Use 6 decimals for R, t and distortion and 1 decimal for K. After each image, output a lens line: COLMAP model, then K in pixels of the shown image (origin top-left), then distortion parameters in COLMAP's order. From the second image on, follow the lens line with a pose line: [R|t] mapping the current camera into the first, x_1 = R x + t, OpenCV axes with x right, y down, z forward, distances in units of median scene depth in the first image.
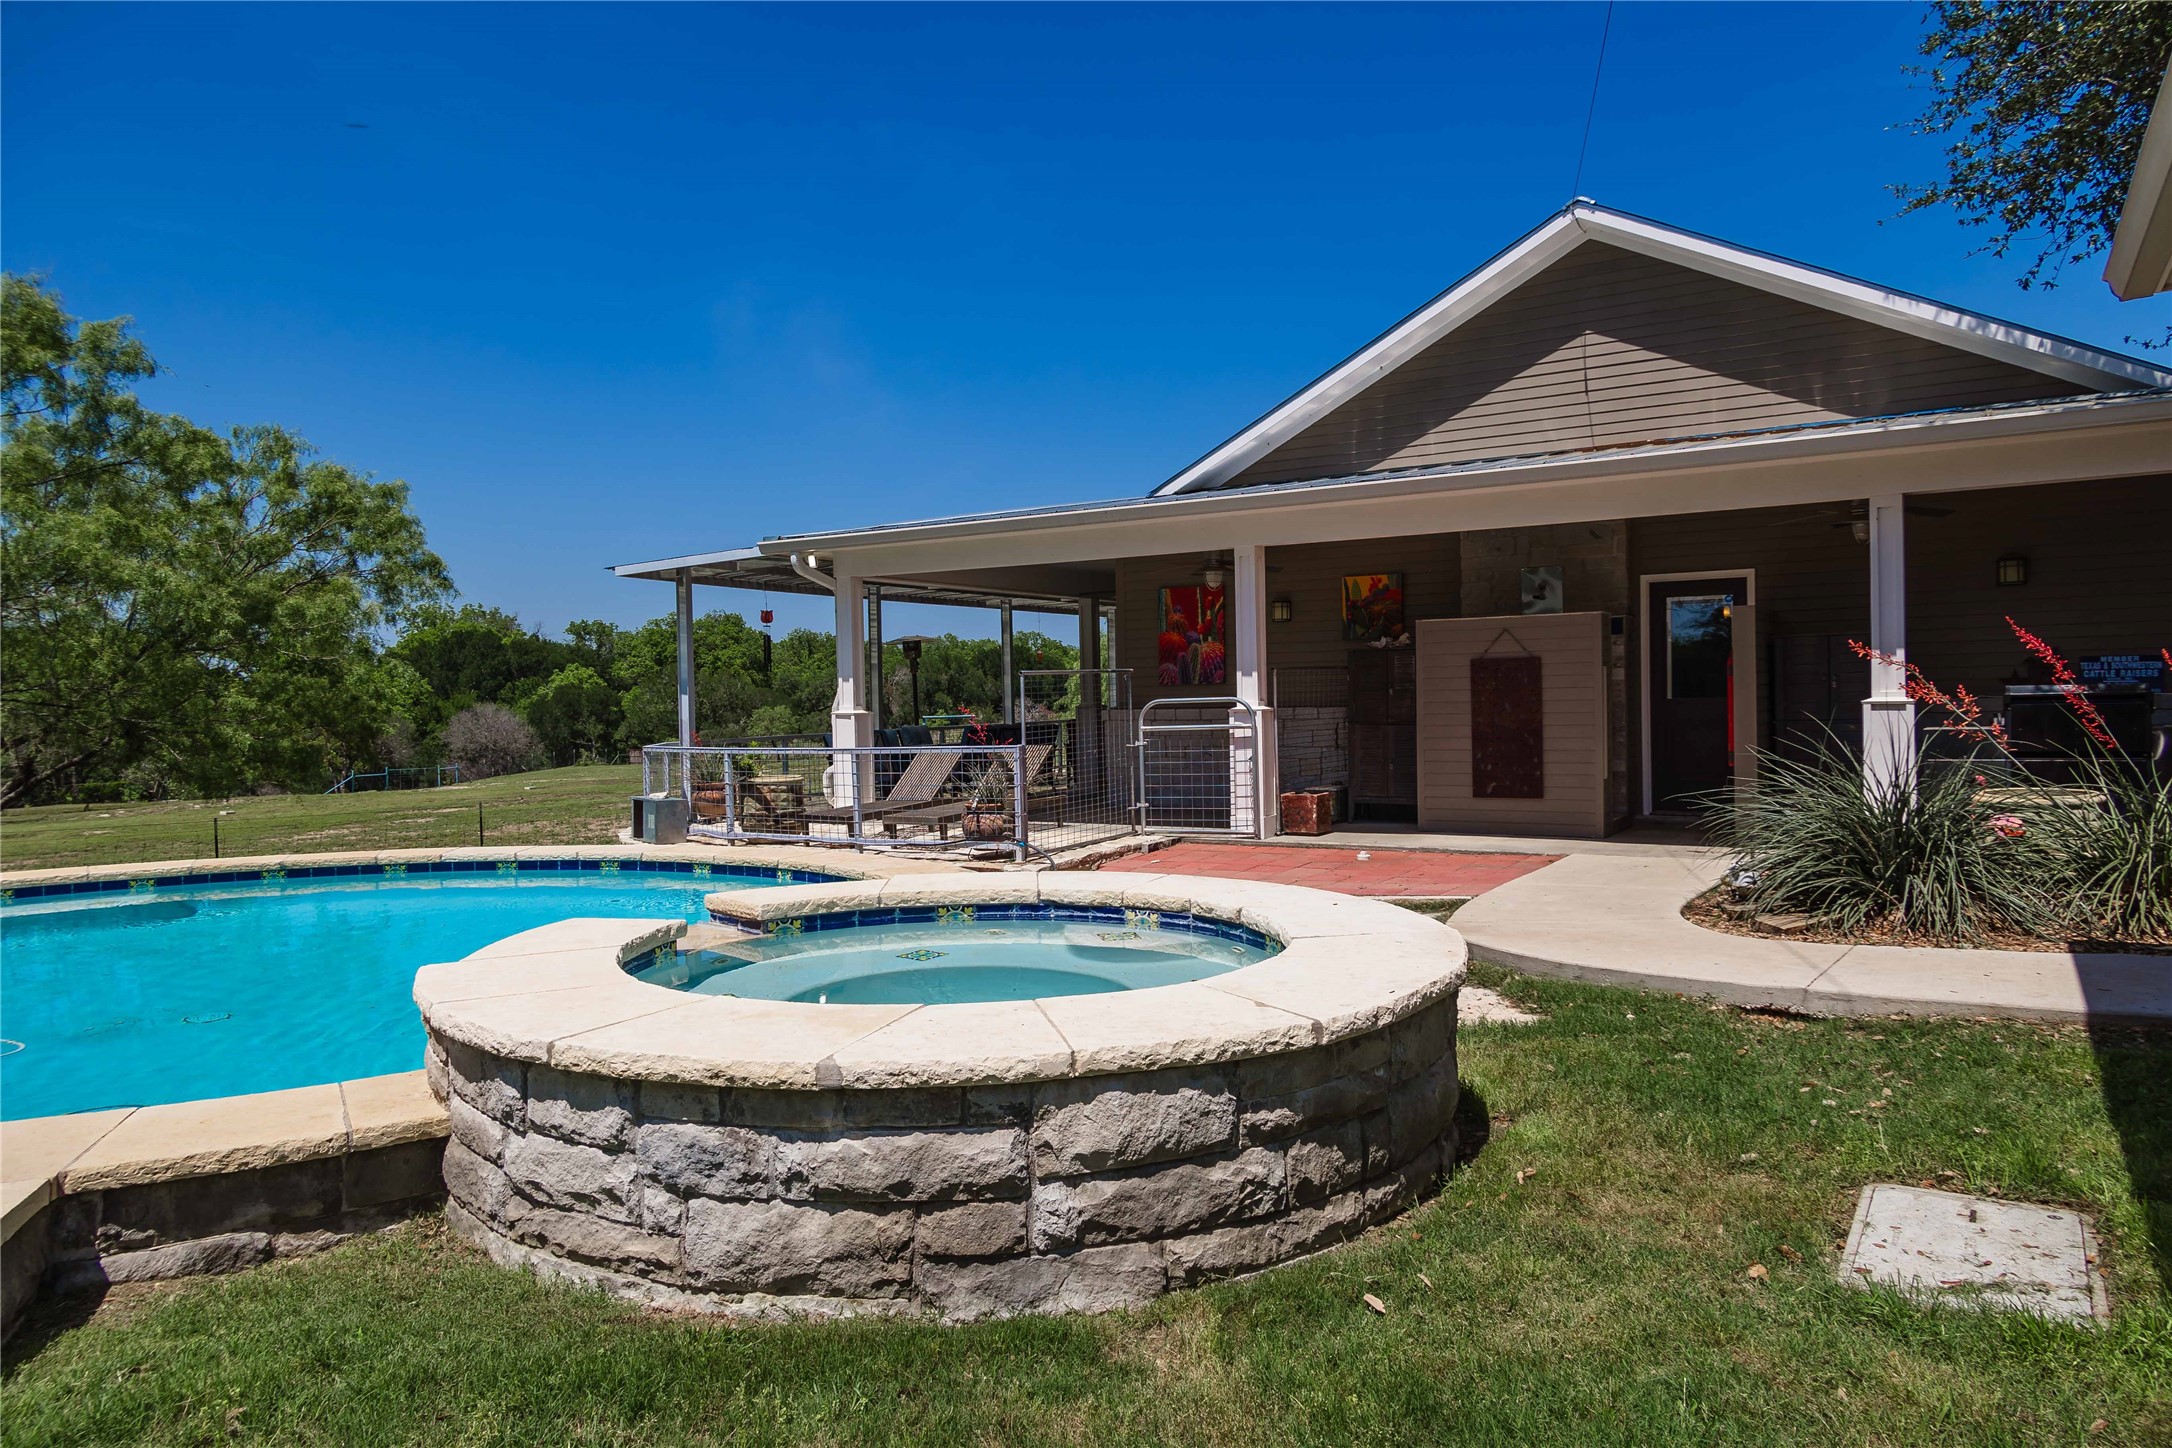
lens RADIAL K [[1460.0, 0, 1086.0], [0, 1460.0, 724.0], [0, 0, 1]] dist [-0.179249, 0.090632]
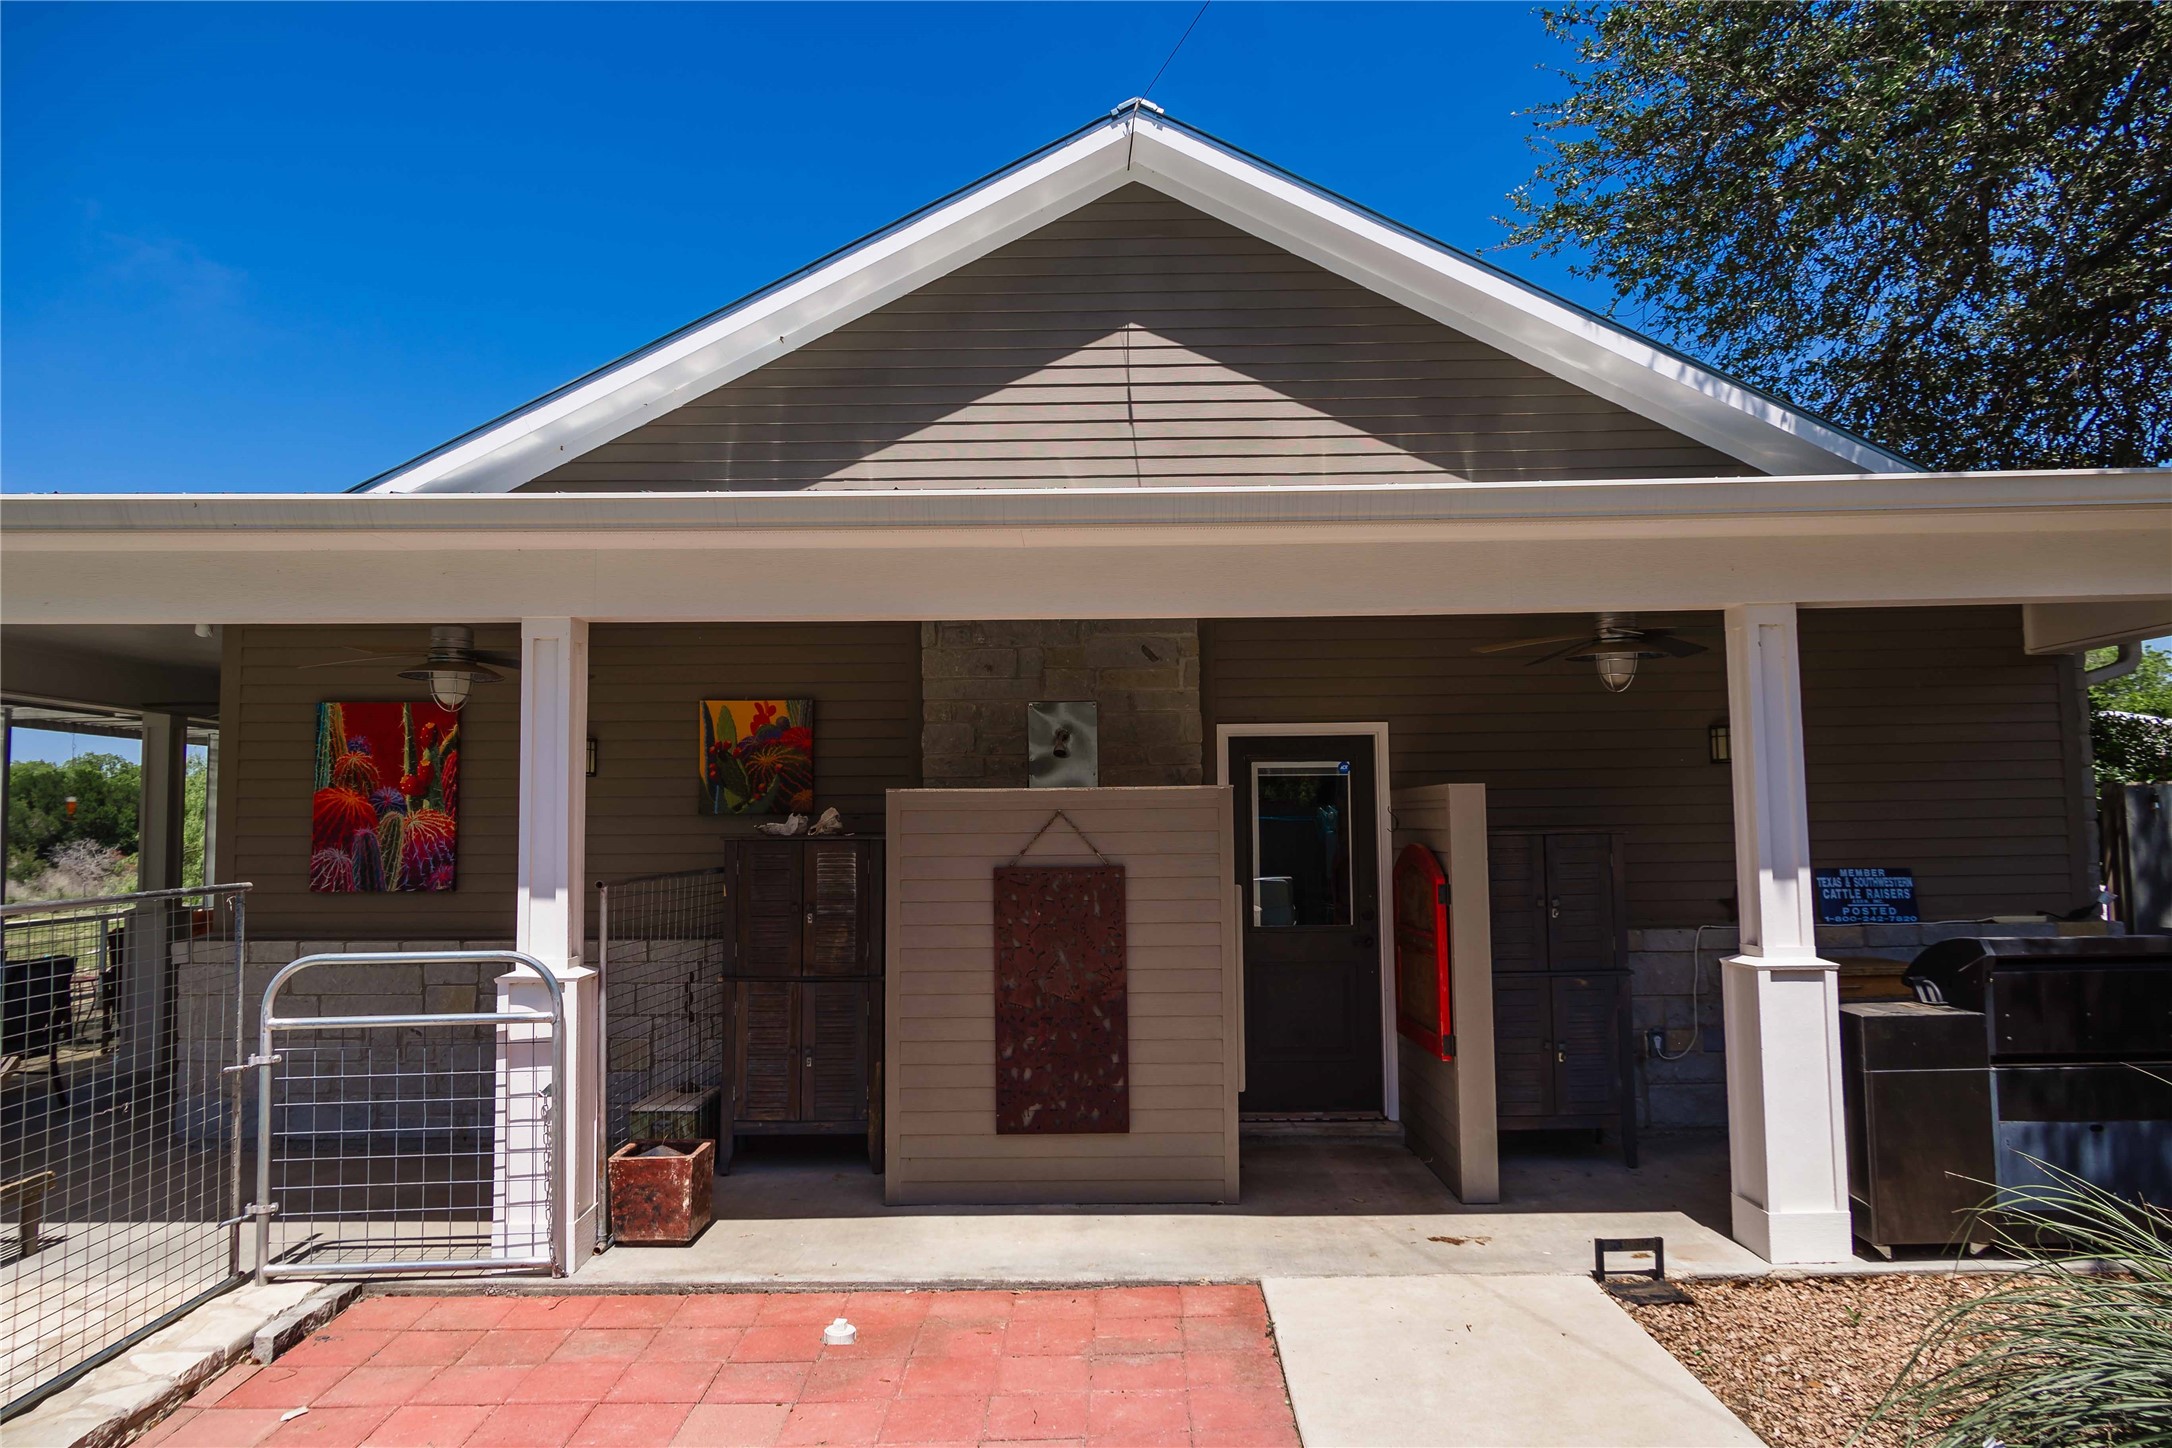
lens RADIAL K [[1432.4, 0, 1078.2], [0, 1432.4, 750.2], [0, 0, 1]] dist [0.002187, 0.005223]
pose [[0.848131, 0.048201, 0.527589, 0.014090], [-0.005614, 0.996614, -0.082026, -0.043580], [-0.529756, 0.066607, 0.845530, 0.523645]]
